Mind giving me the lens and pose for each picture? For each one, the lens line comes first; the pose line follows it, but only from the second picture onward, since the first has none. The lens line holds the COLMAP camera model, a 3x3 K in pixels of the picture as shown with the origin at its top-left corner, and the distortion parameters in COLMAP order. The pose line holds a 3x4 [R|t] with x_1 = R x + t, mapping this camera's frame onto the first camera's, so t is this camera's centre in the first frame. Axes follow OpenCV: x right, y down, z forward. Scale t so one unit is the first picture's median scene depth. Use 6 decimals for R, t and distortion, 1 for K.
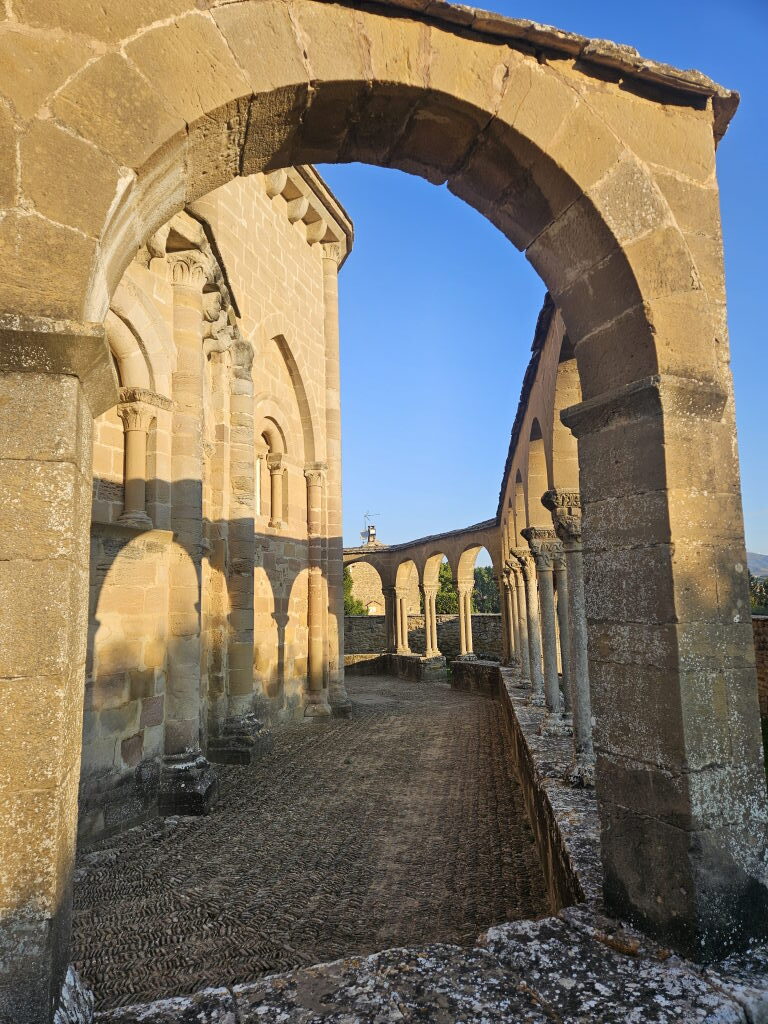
lens RADIAL K [[683.0, 0, 380.3], [0, 683.0, 505.3], [0, 0, 1]] dist [0.078062, -0.067436]
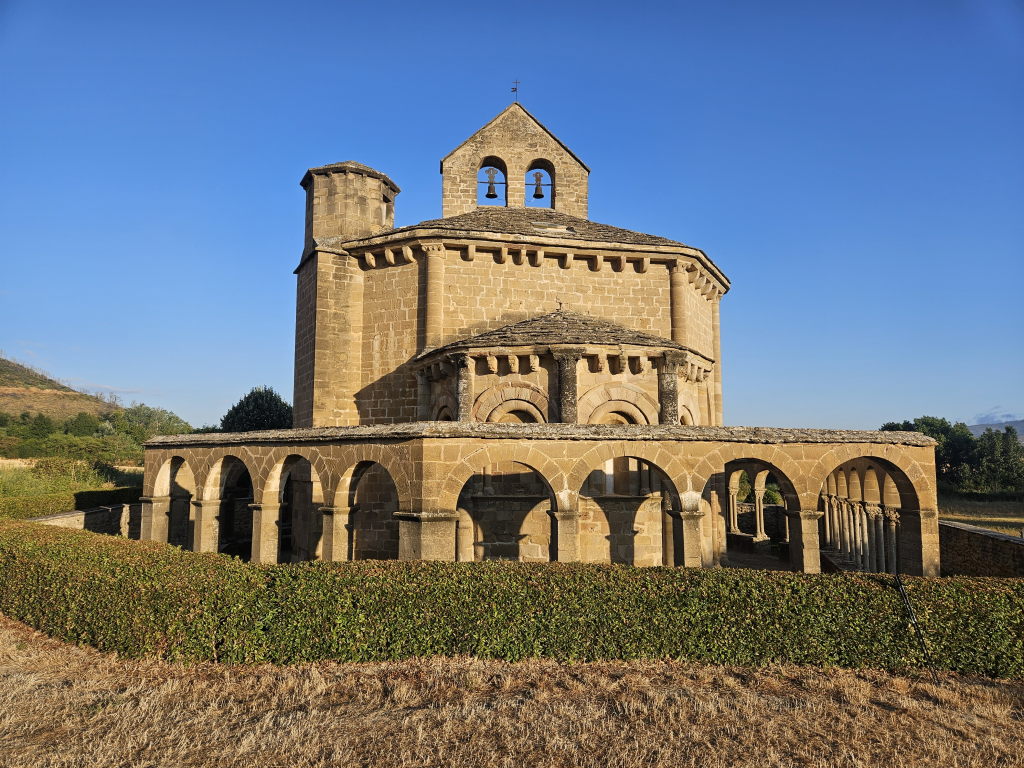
lens RADIAL K [[679.2, 0, 512.1], [0, 679.2, 375.7], [0, 0, 1]] dist [0.073674, -0.062835]
pose [[0.986262, 0.015822, -0.164428, -0.335907], [-0.012184, 0.999659, 0.023111, -0.247908], [0.164737, -0.020790, 0.986118, -0.870577]]
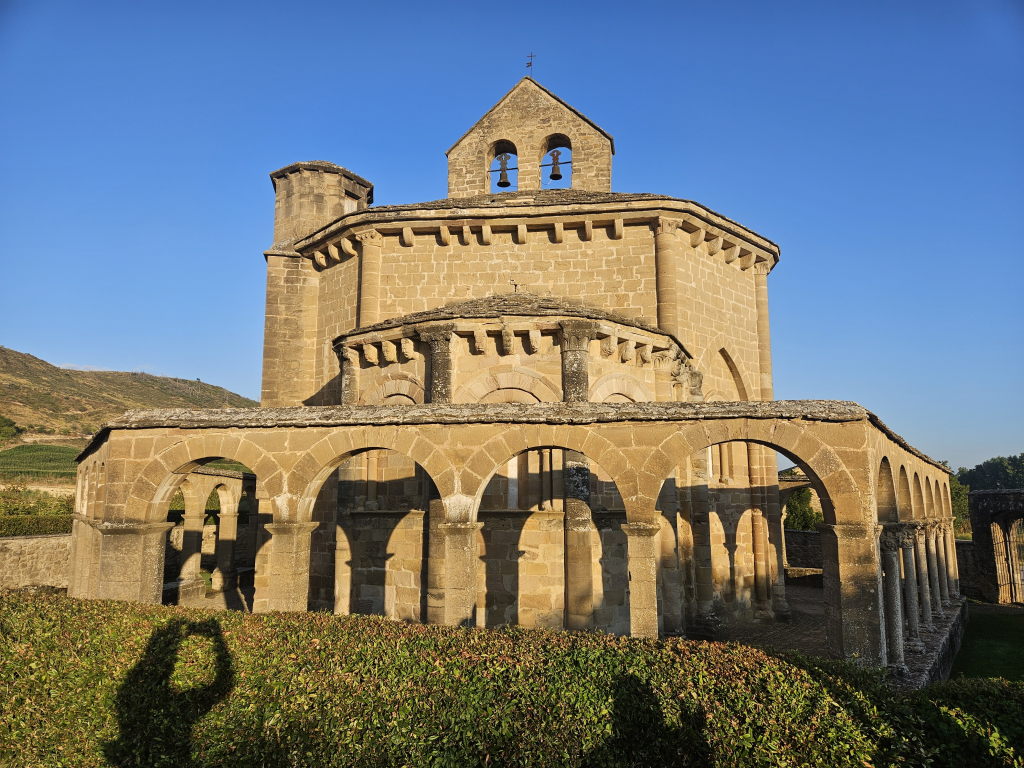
lens RADIAL K [[681.2, 0, 512.0], [0, 681.2, 384.0], [0, 0, 1]] dist [0.076906, -0.067081]
pose [[0.890289, -0.042850, -0.453376, 0.109976], [0.039278, 0.999079, -0.017295, -0.163863], [0.453699, -0.002410, 0.891151, -0.473705]]
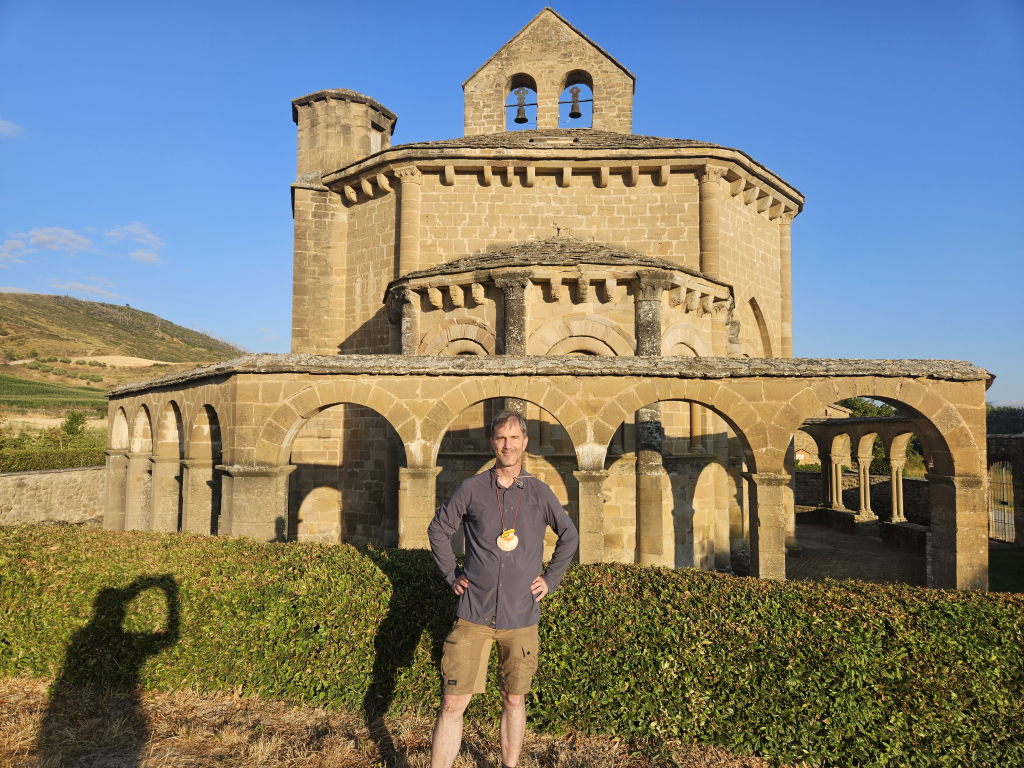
lens RADIAL K [[683.0, 0, 504.8], [0, 683.0, 372.5], [0, 0, 1]] dist [0.078062, -0.067436]
pose [[0.920814, 0.009103, -0.389895, -0.055219], [0.016762, 0.997880, 0.062884, -0.186910], [0.389641, -0.064440, 0.918710, -0.570982]]
